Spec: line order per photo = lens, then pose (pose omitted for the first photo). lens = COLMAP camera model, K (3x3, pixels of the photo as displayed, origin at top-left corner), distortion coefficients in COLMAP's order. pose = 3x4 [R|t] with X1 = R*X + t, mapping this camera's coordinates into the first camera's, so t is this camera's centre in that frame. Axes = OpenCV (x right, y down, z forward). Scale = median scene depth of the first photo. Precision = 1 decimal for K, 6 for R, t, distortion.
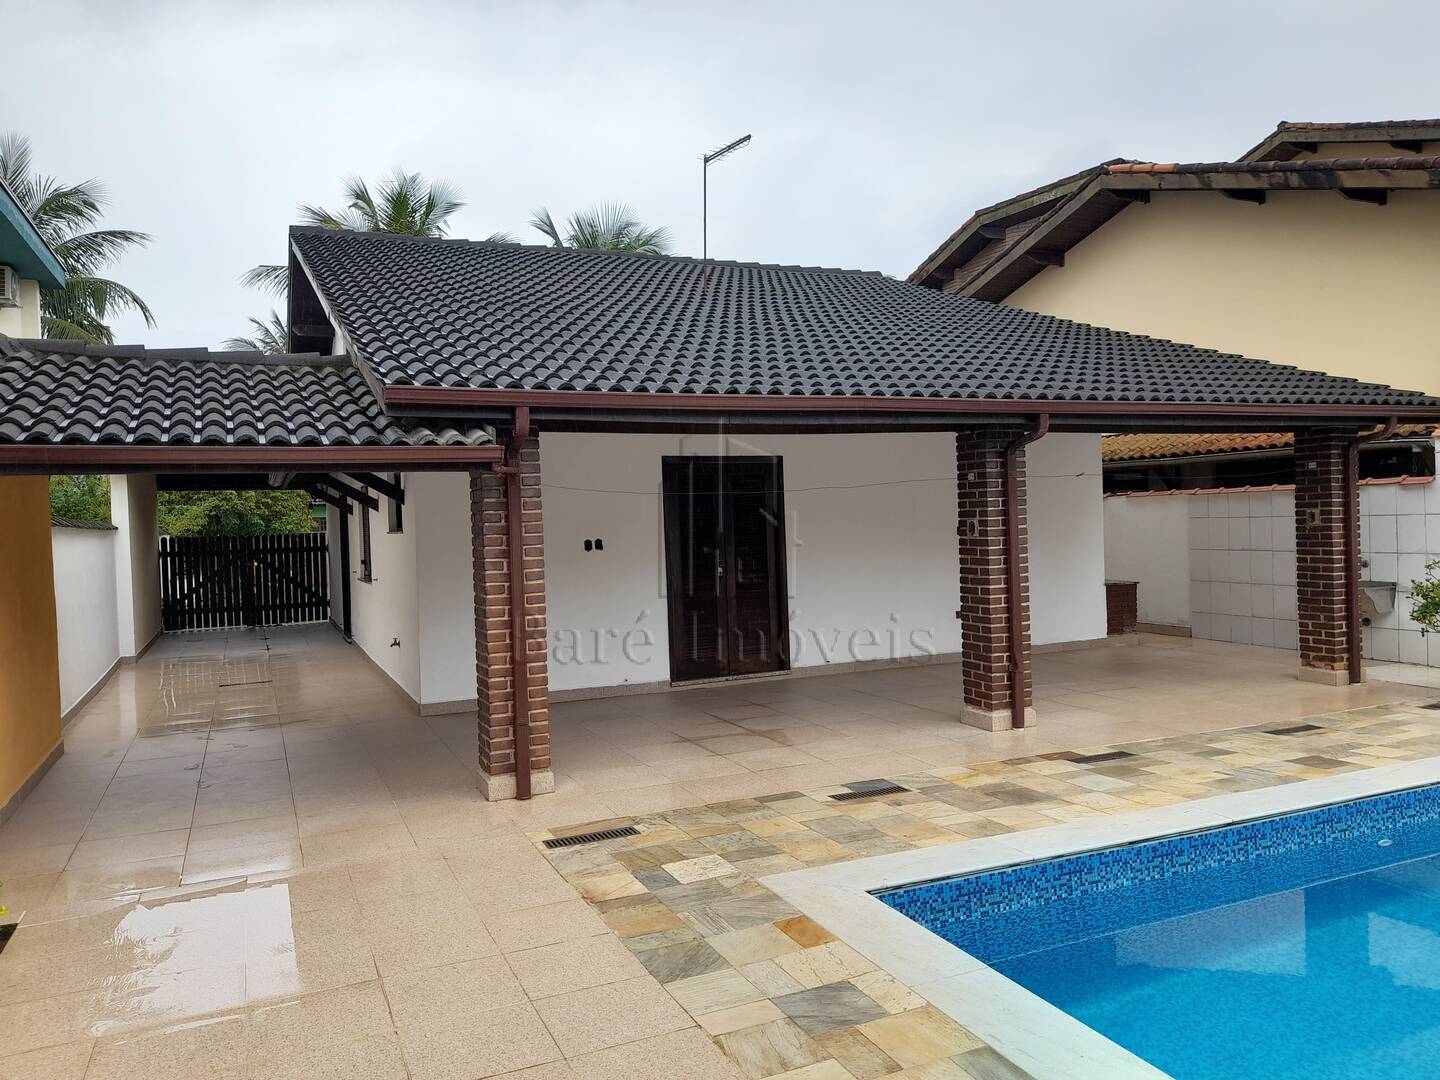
lens RADIAL K [[1055.2, 0, 723.9], [0, 1055.2, 544.7], [0, 0, 1]] dist [0.005608, -0.003816]
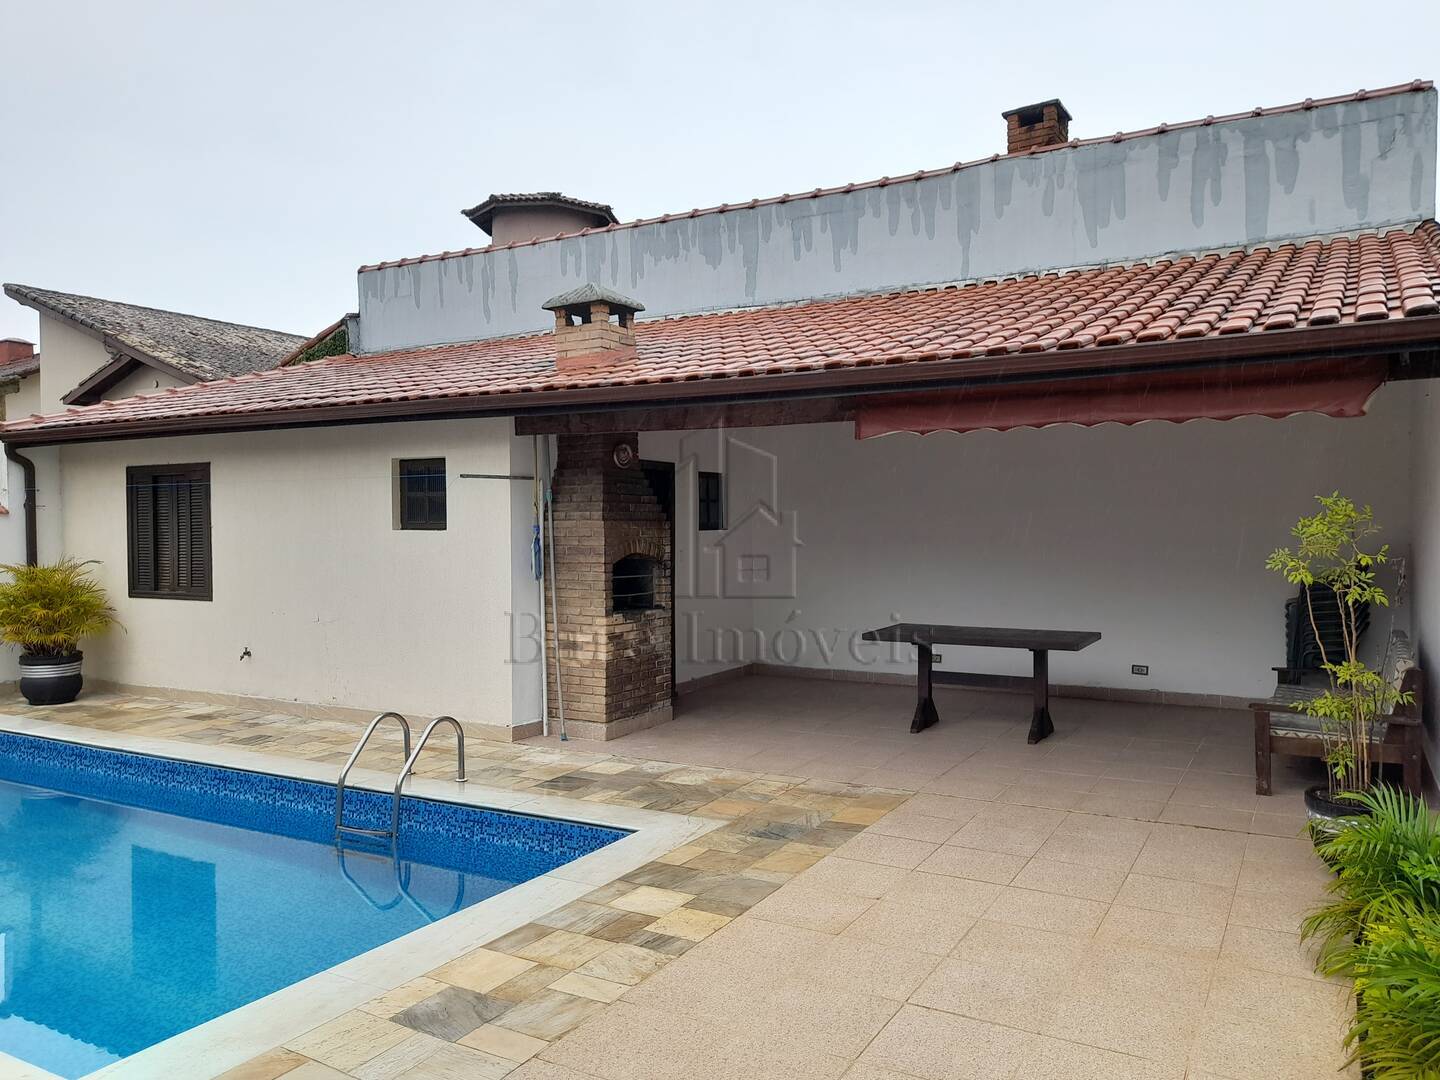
lens RADIAL K [[1055.2, 0, 723.9], [0, 1055.2, 544.7], [0, 0, 1]] dist [0.005608, -0.003816]
pose [[-0.606815, 0.027891, 0.794354, -0.911407], [0.044197, 0.999022, -0.001315, 0.001185], [-0.793614, 0.034310, -0.607454, 1.448125]]
